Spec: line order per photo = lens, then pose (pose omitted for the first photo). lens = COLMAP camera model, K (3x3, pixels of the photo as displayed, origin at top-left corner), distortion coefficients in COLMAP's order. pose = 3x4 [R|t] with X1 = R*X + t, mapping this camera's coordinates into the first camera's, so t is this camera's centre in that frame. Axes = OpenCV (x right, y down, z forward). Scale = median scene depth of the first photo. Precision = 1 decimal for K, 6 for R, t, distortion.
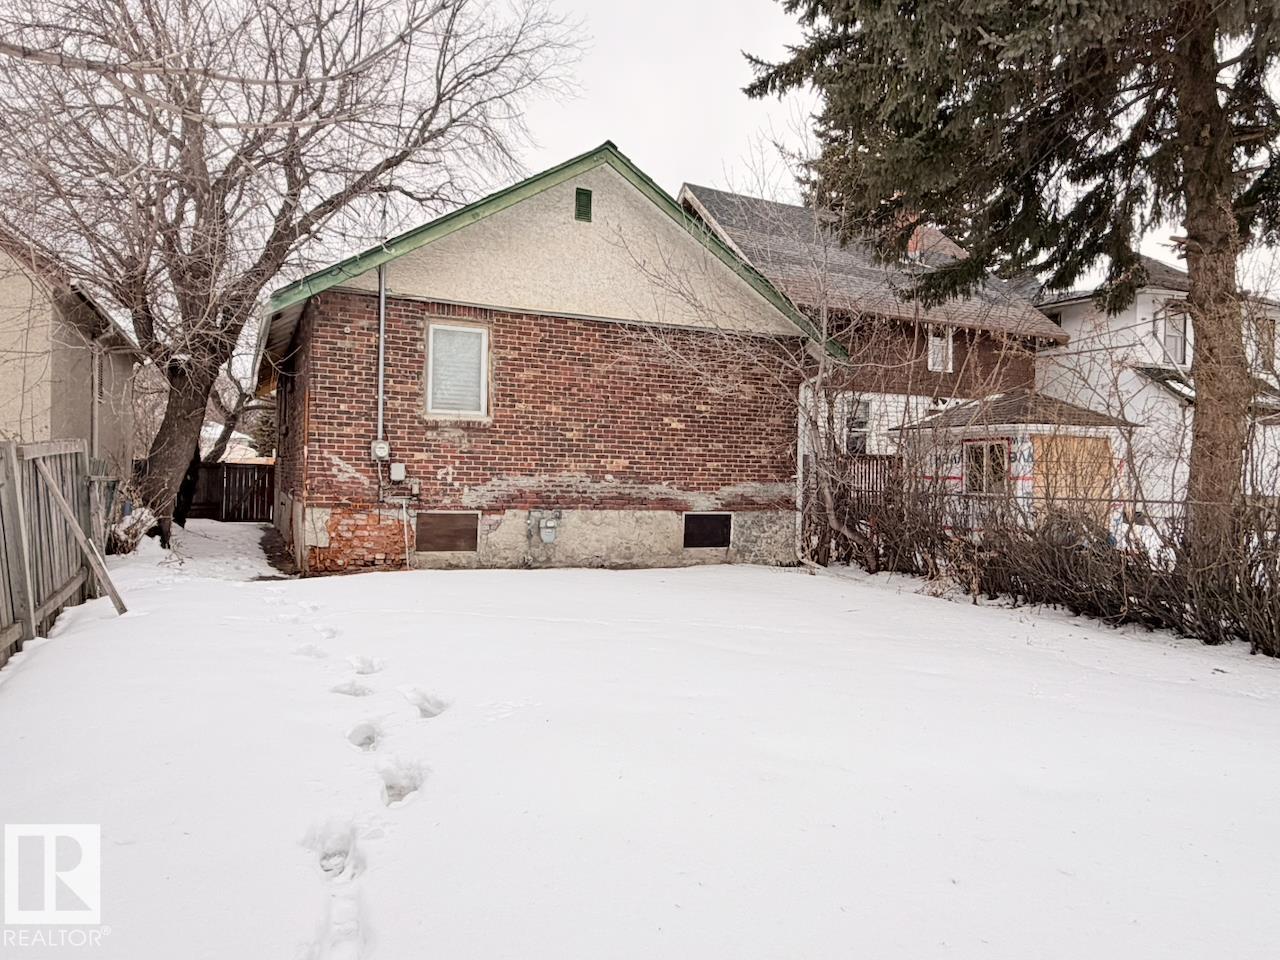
lens RADIAL K [[842.3, 0, 638.8], [0, 842.3, 476.8], [0, 0, 1]] dist [-0.007051, -0.000197]
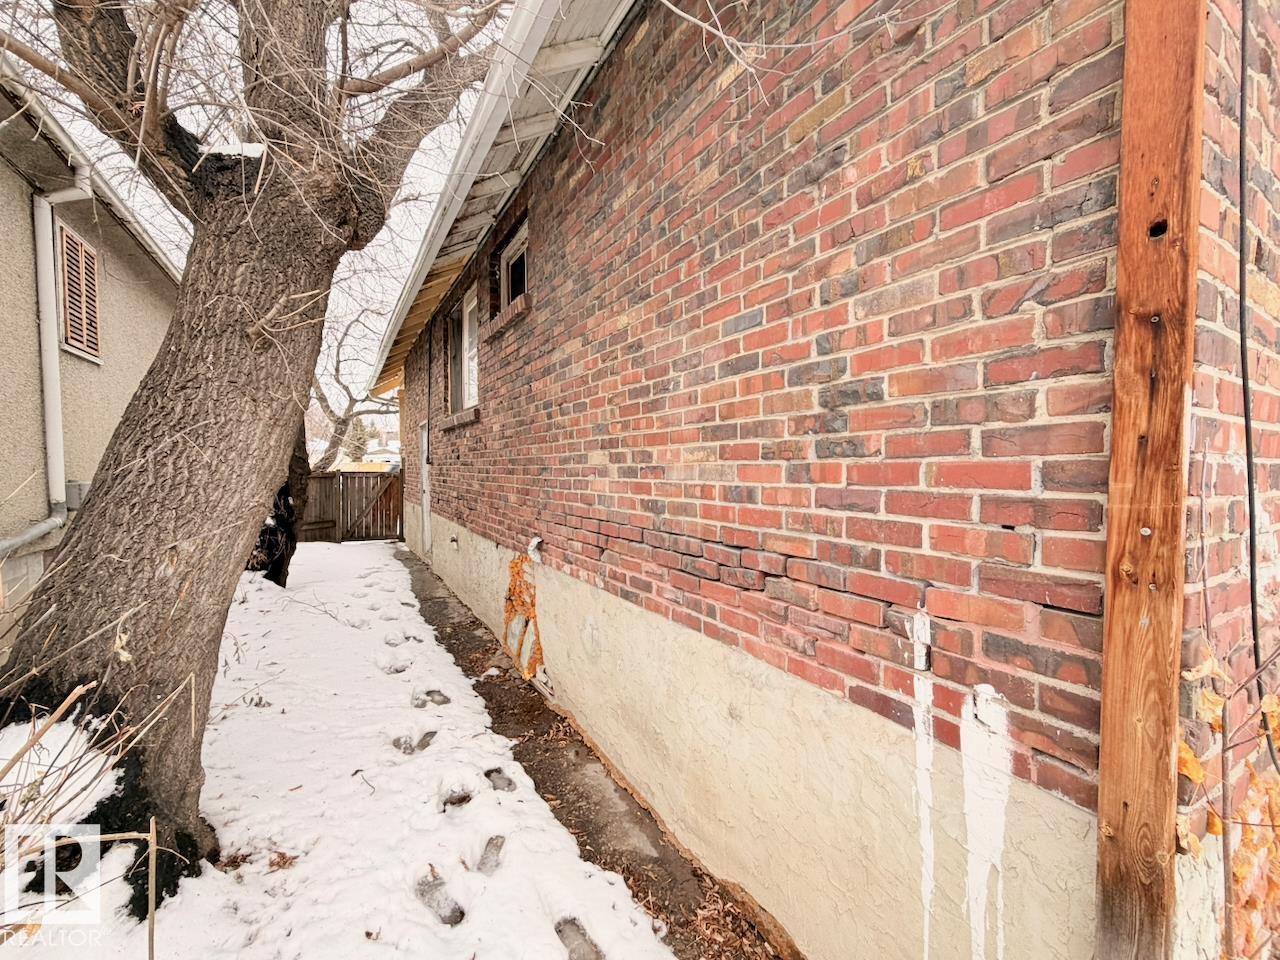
lens RADIAL K [[509.5, 0, 646.4], [0, 509.5, 479.0], [0, 0, 1]] dist [0.001636, 0.000064]
pose [[0.994436, -0.031286, 0.100593, -0.206997], [0.030204, 0.999469, 0.012259, -0.004828], [-0.100923, -0.009153, 0.994852, 0.402065]]
